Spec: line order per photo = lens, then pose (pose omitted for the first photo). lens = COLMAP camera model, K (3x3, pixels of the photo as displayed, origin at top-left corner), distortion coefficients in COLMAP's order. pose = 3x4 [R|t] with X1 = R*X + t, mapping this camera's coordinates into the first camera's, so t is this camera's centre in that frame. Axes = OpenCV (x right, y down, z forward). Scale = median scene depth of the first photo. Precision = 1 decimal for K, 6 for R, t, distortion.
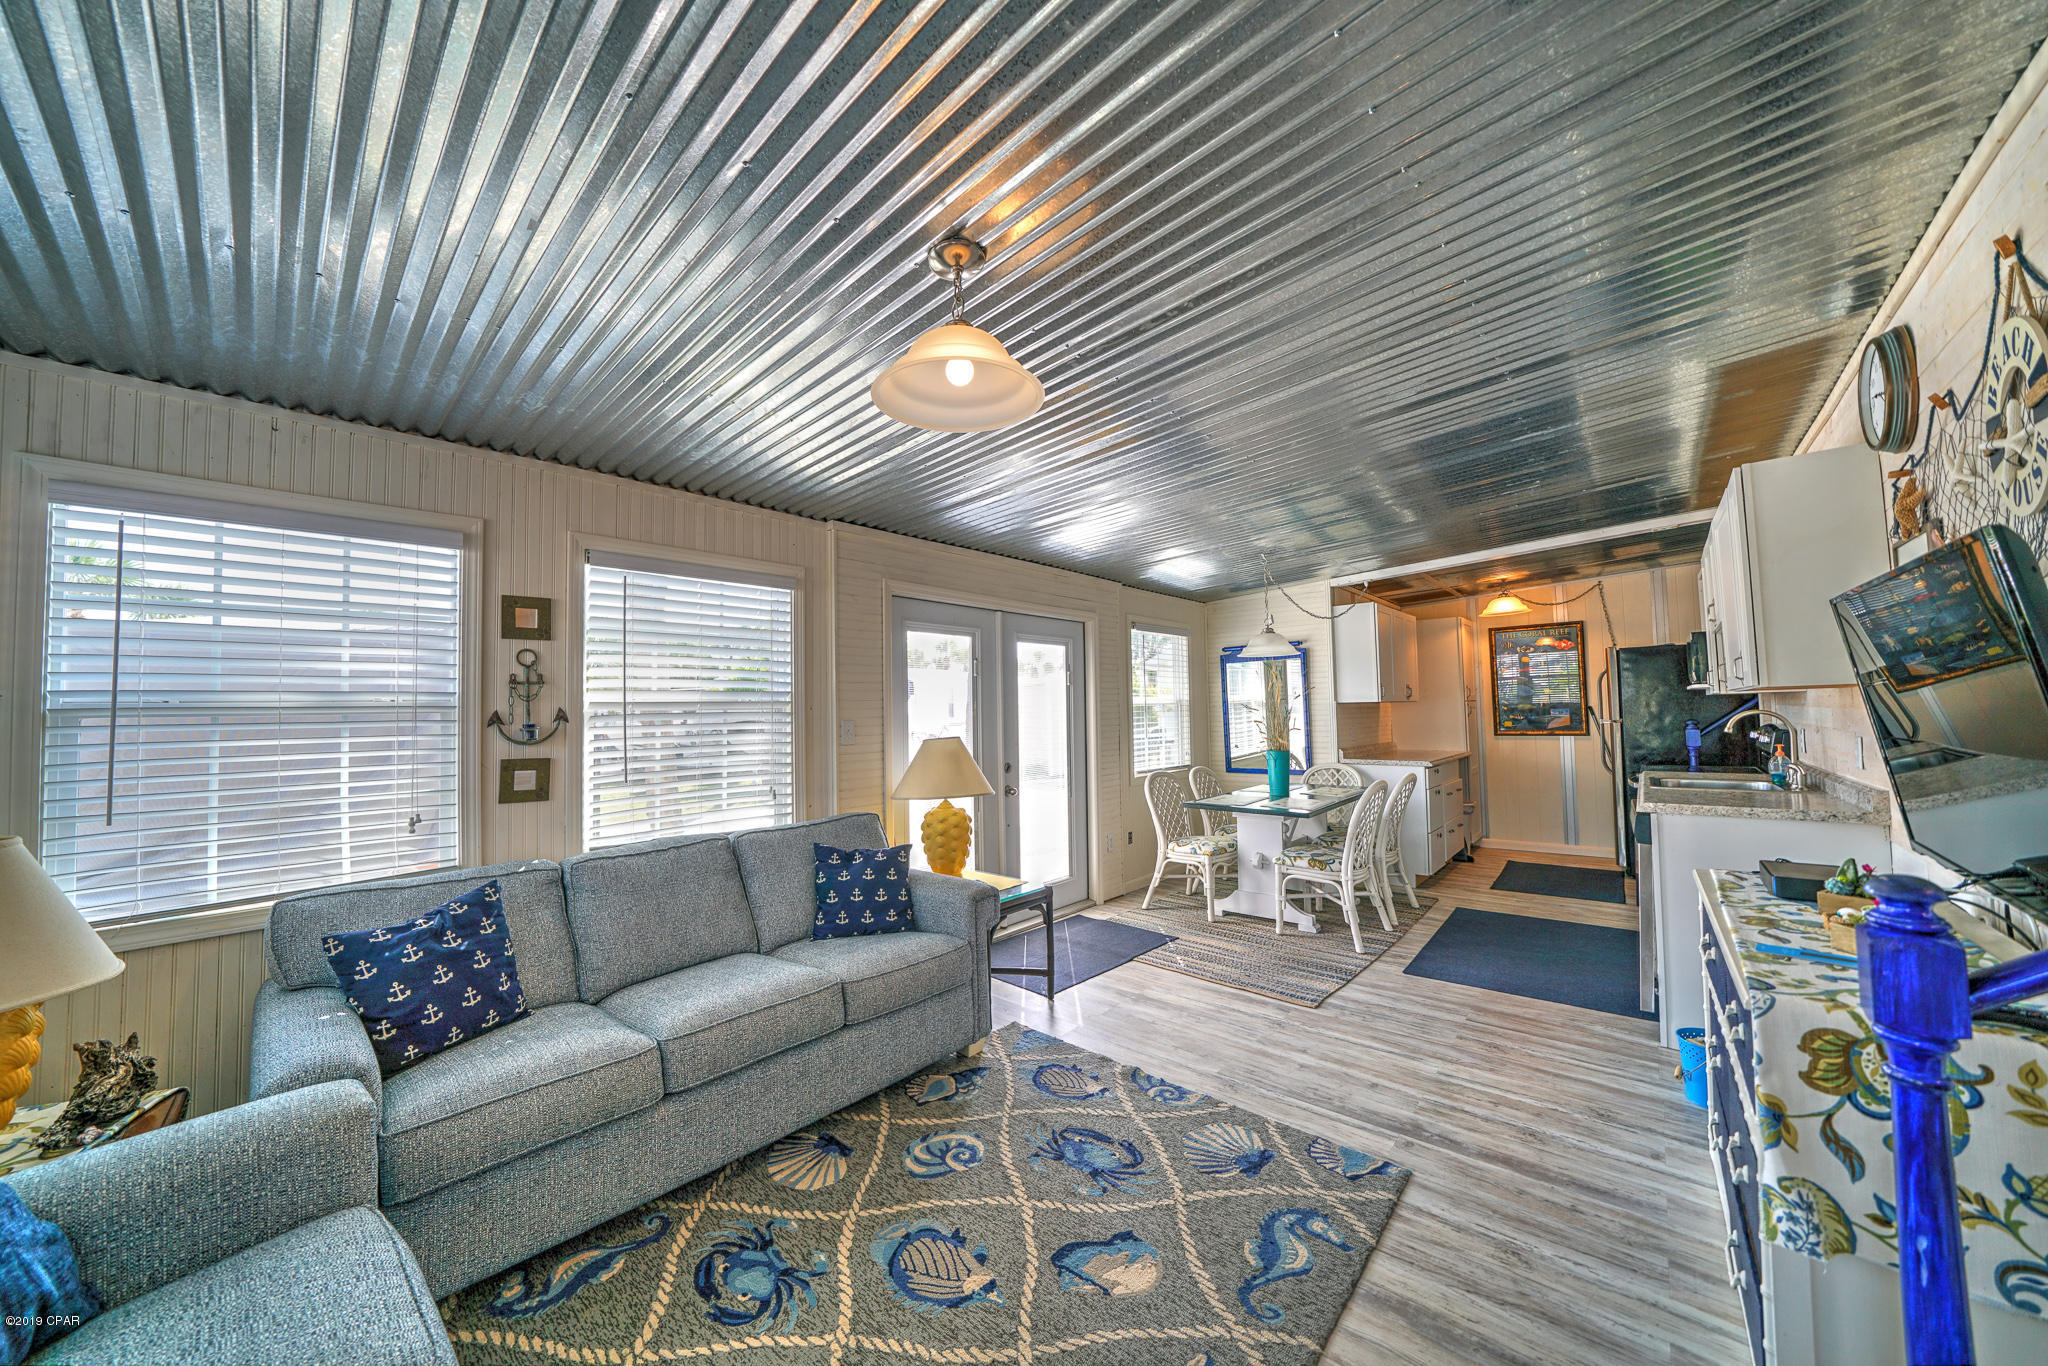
lens RADIAL K [[708.8, 0, 997.6], [0, 708.8, 681.9], [0, 0, 1]] dist [-0.026670, 0.003290]
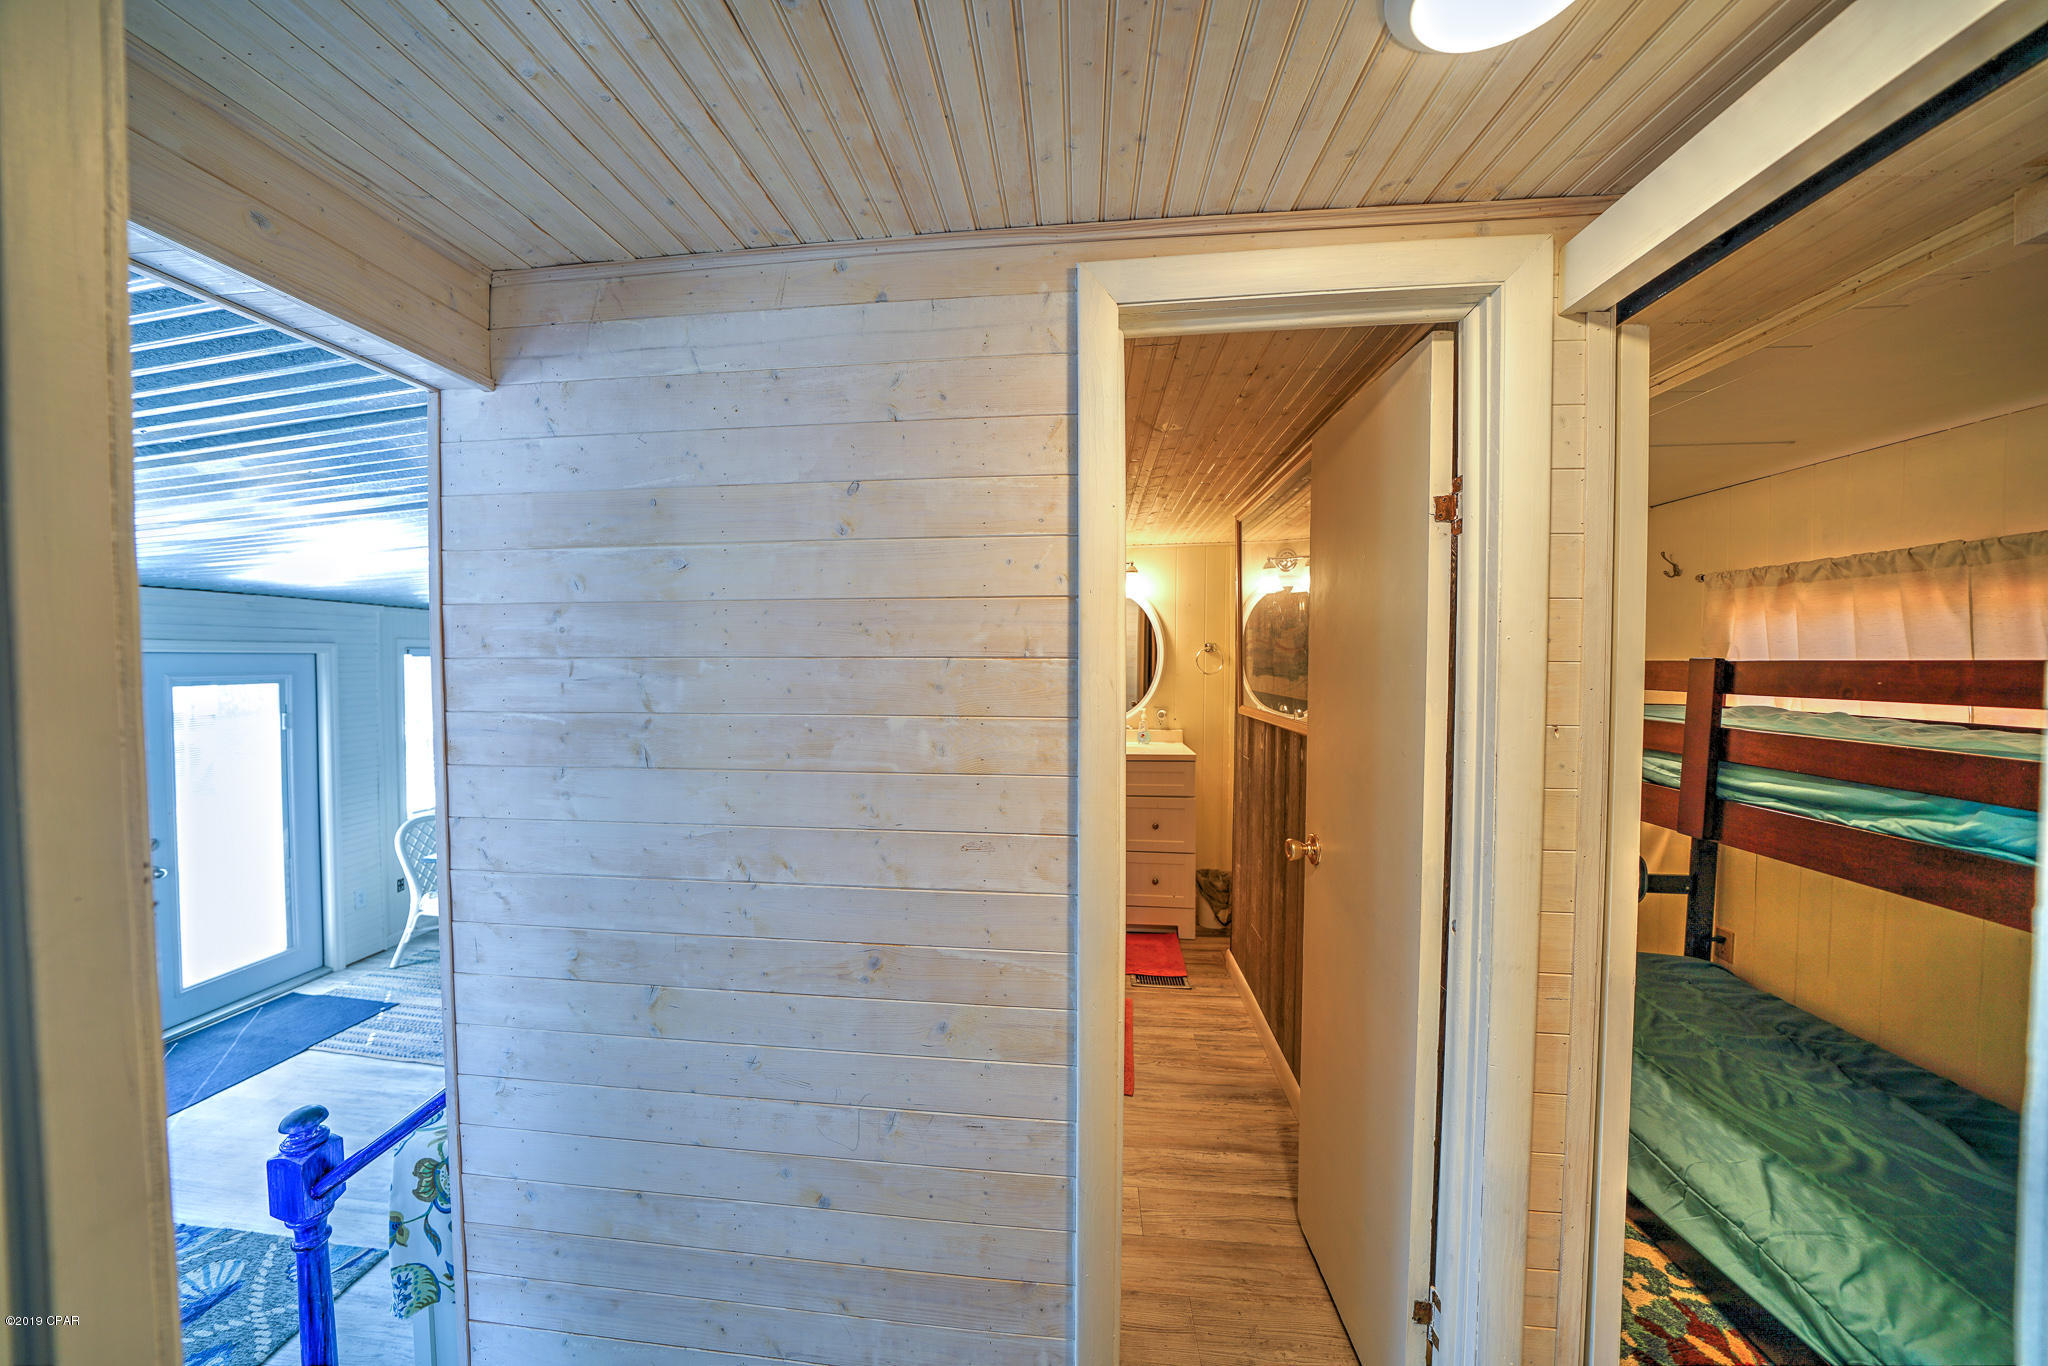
lens RADIAL K [[708.8, 0, 998.3], [0, 708.8, 682.5], [0, 0, 1]] dist [-0.026670, 0.003290]
pose [[0.800499, 0.001606, 0.599332, 0.565036], [-0.044535, 0.997391, 0.056812, -0.268651], [-0.597677, -0.072169, 0.798482, -0.344794]]
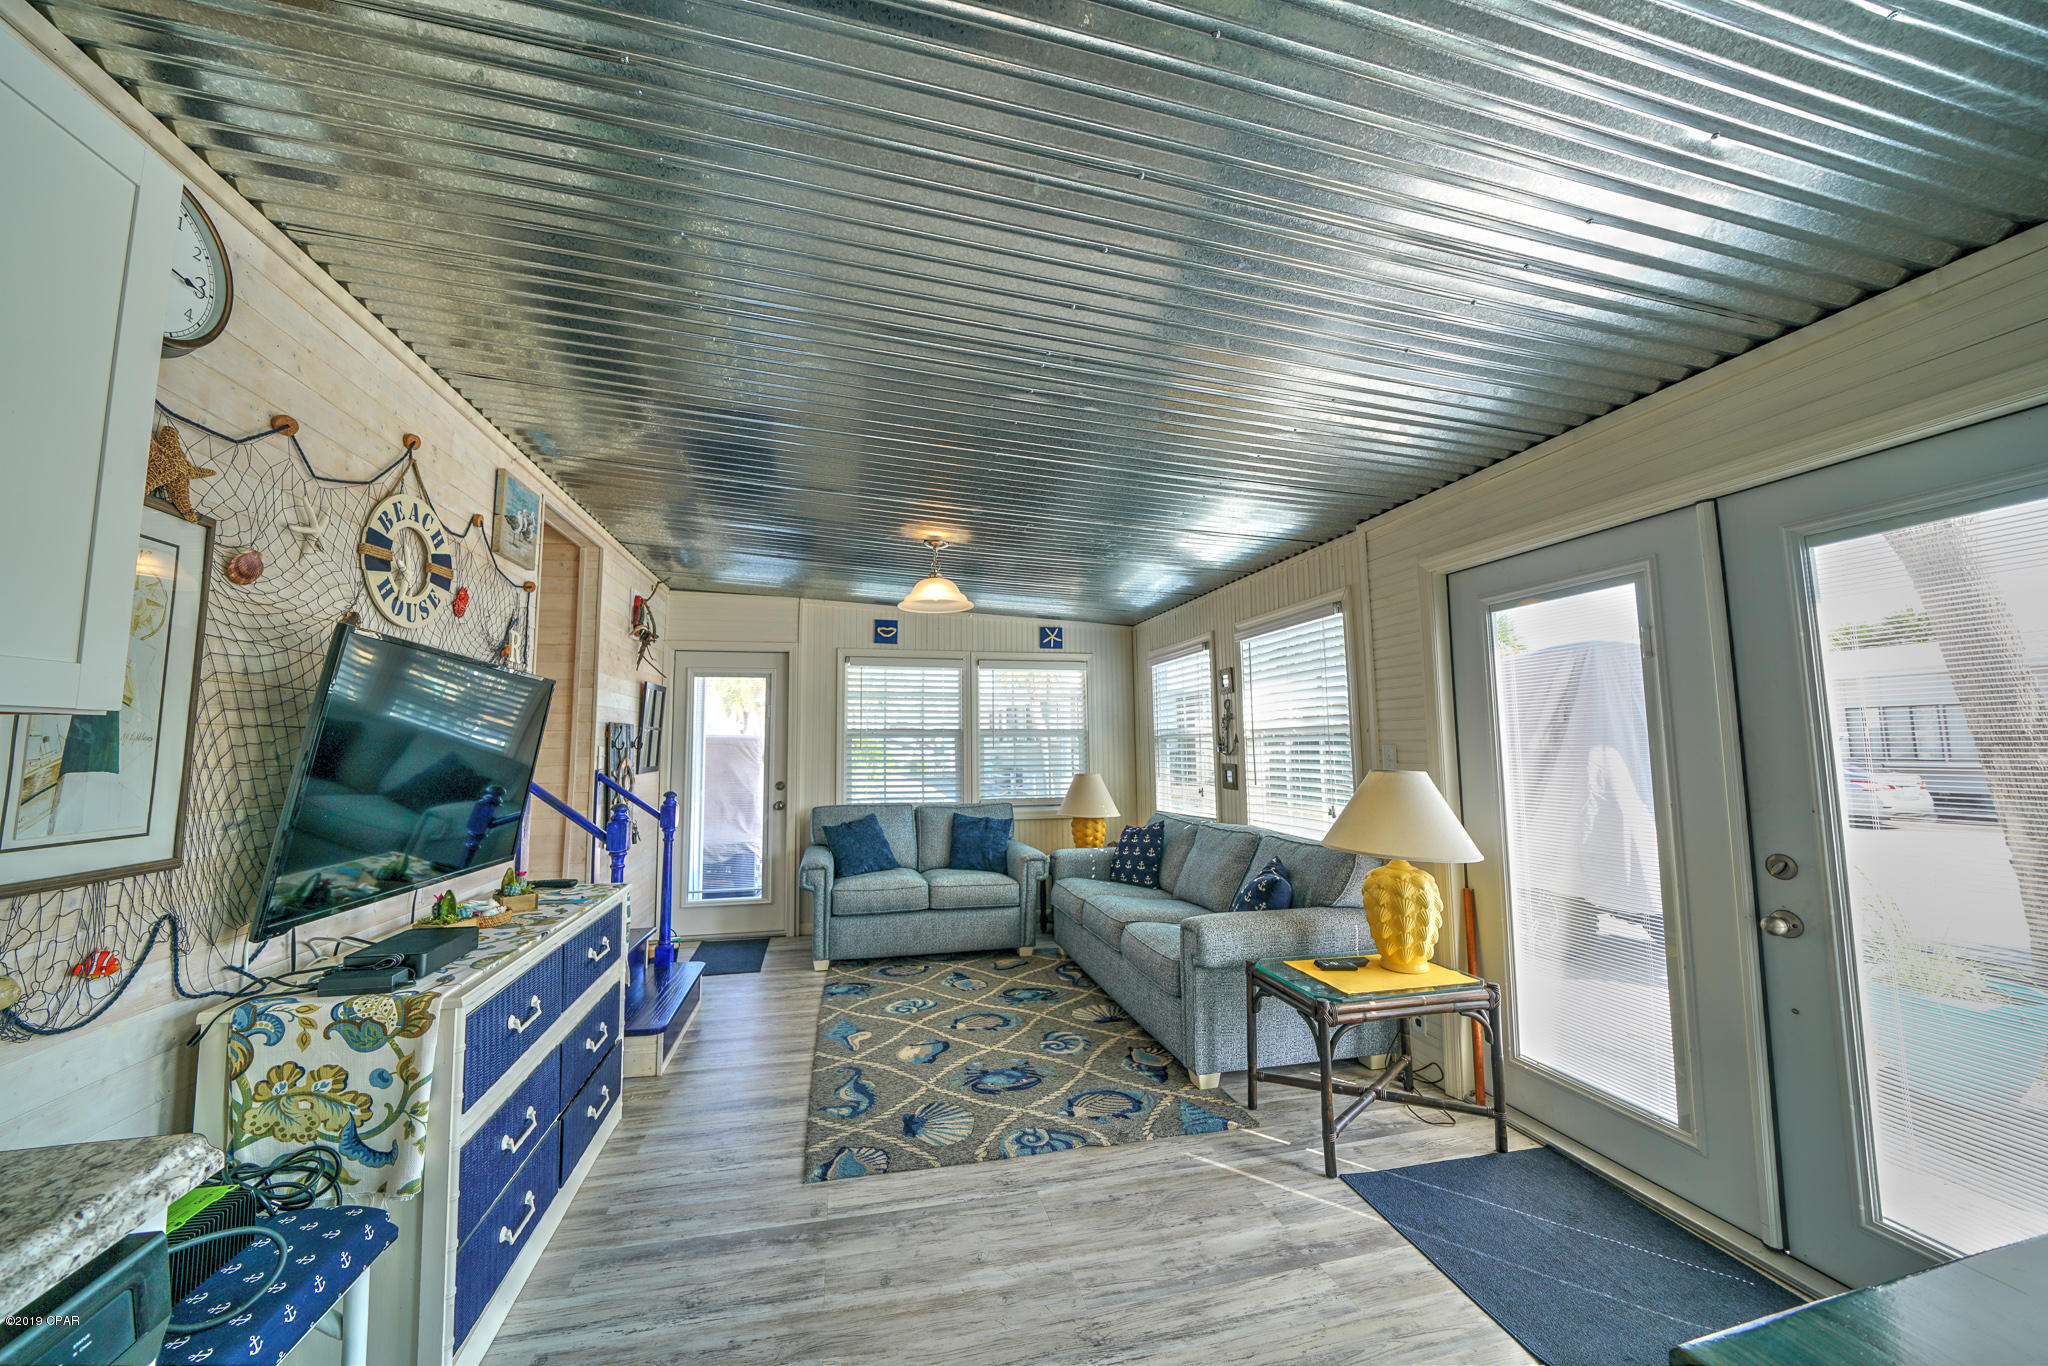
lens RADIAL K [[708.8, 0, 997.7], [0, 708.8, 683.3], [0, 0, 1]] dist [-0.026670, 0.003290]
pose [[-0.571320, -0.048480, -0.819294, 1.053754], [0.056718, 0.993535, -0.098342, 0.051664], [0.818765, -0.102653, -0.564876, 1.515090]]
